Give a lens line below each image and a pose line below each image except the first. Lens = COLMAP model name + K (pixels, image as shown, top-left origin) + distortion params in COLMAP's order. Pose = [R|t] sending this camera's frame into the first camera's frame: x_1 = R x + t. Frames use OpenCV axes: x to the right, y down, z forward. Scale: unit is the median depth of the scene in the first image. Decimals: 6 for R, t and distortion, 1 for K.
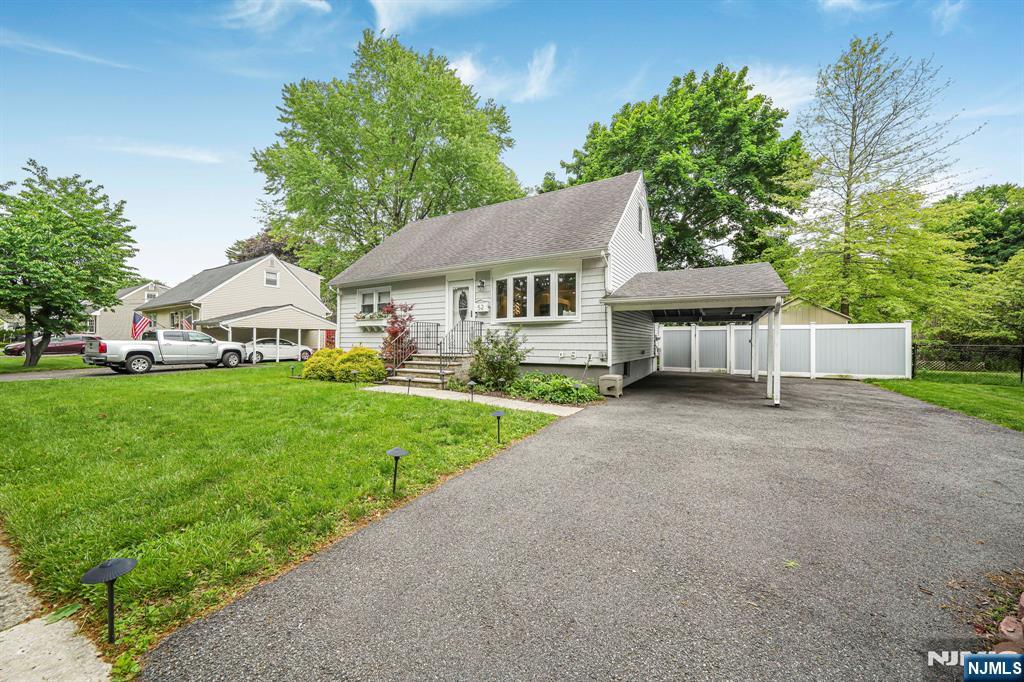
lens RADIAL K [[373.6, 0, 512.0], [0, 373.6, 341.0], [0, 0, 1]] dist [-0.015433, 0.000036]
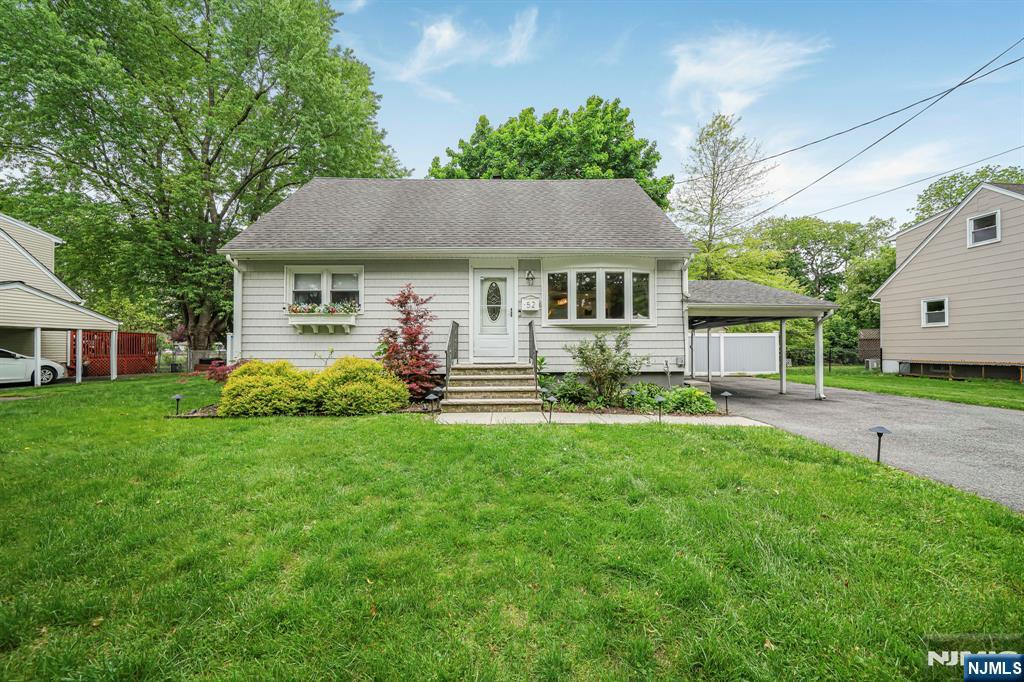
lens RADIAL K [[385.3, 0, 512.0], [0, 385.3, 341.0], [0, 0, 1]] dist [-0.000846, -0.000006]
pose [[0.850065, 0.004878, 0.526656, -0.552188], [0.004289, 0.999860, -0.016185, 0.000379], [-0.526661, 0.016018, 0.849925, 0.322918]]
